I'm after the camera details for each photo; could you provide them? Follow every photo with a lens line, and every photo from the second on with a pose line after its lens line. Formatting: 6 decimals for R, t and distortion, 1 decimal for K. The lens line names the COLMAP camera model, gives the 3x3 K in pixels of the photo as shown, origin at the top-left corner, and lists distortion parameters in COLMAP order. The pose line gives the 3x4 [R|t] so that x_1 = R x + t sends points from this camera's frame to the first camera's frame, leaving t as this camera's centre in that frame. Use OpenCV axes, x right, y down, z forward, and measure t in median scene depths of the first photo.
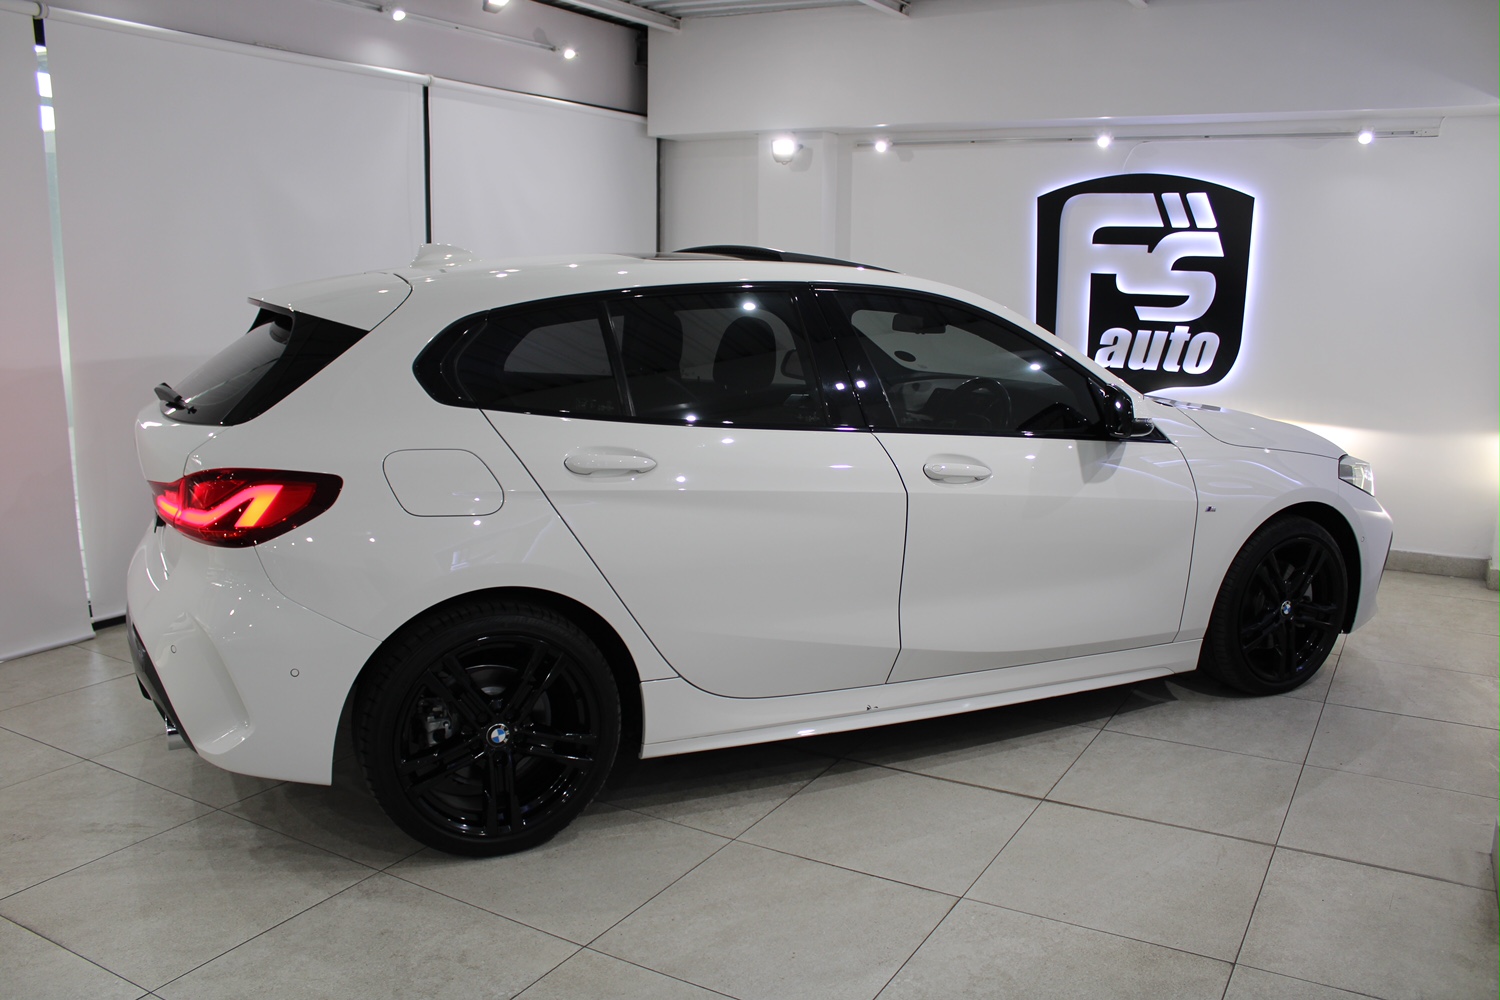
lens RADIAL K [[1210.2, 0, 758.0], [0, 1210.2, 502.3], [0, 0, 1]] dist [-0.128576, 0.090826]
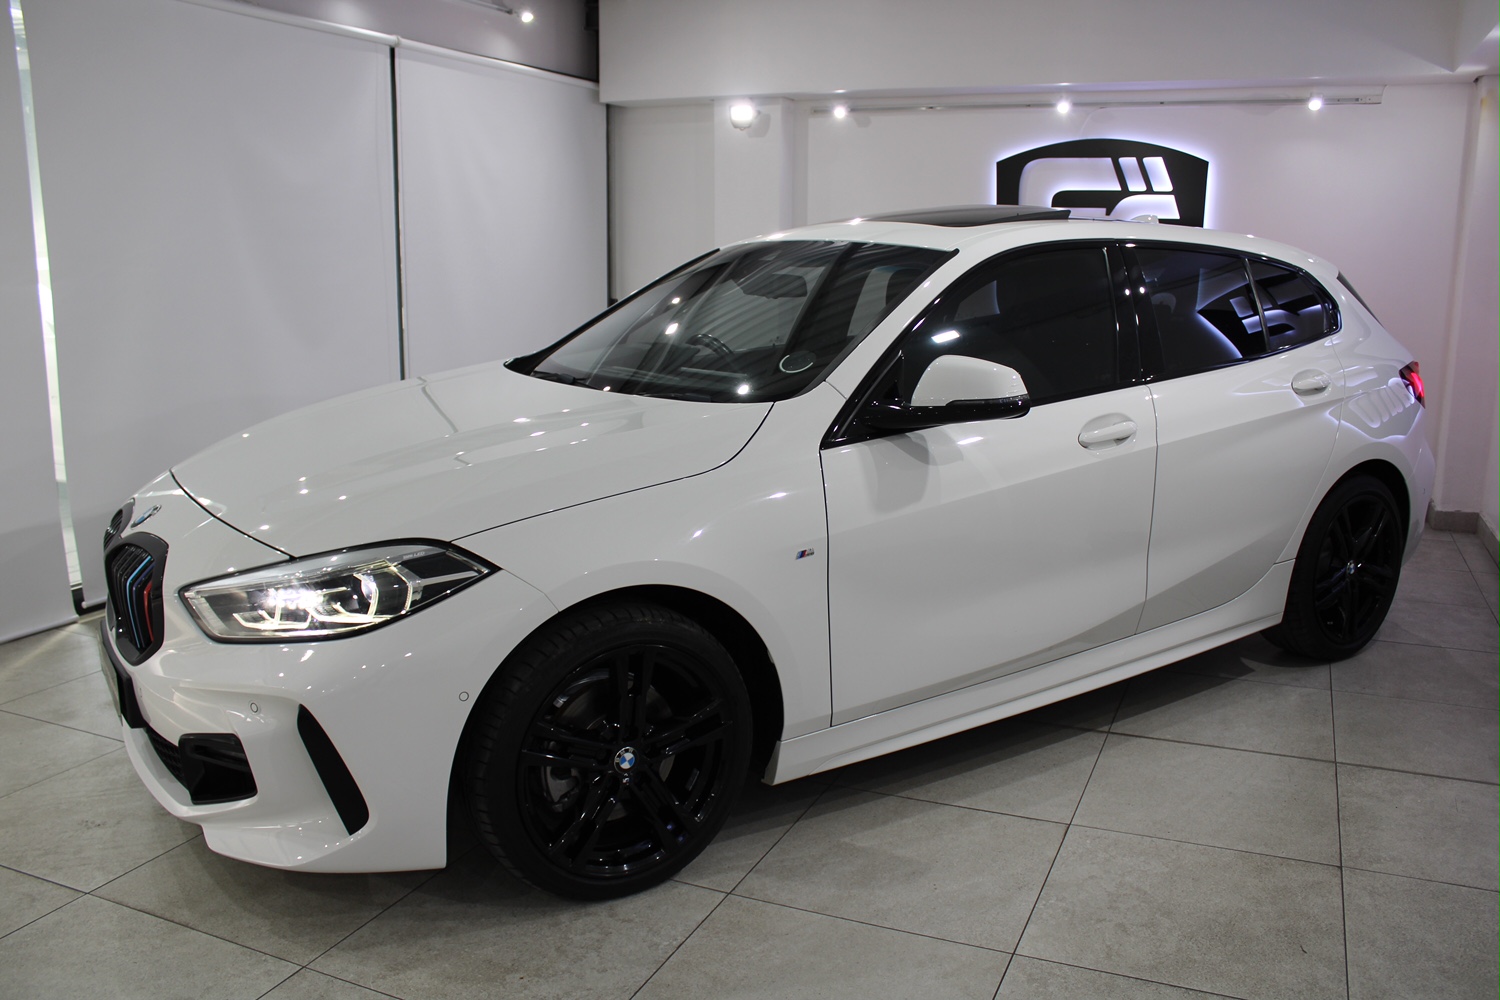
lens RADIAL K [[1210.2, 0, 744.6], [0, 1210.2, 498.2], [0, 0, 1]] dist [-0.128576, 0.090826]
pose [[0.994451, -0.028064, 0.101388, -0.098082], [0.026329, 0.999484, 0.018412, 0.008966], [-0.101852, -0.015640, 0.994677, -0.002091]]
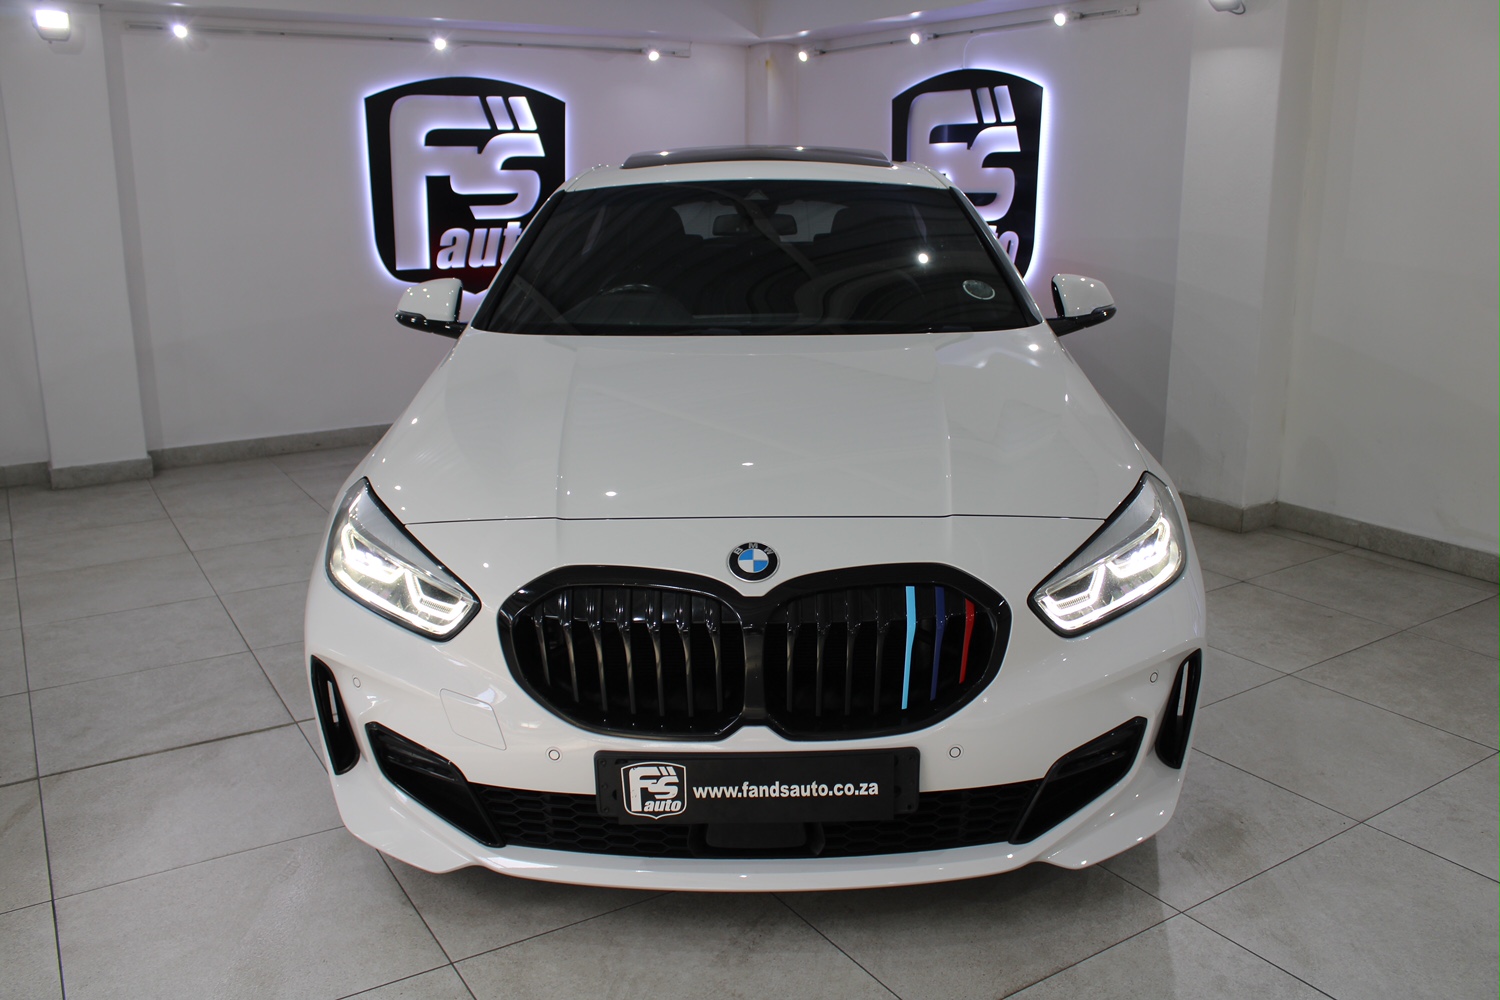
lens RADIAL K [[1210.2, 0, 729.6], [0, 1210.2, 538.7], [0, 0, 1]] dist [-0.128576, 0.090826]
pose [[0.485744, -0.257712, 0.835247, -0.537764], [0.173740, 0.964949, 0.196692, -0.050630], [-0.856660, 0.049574, 0.513493, 0.290523]]
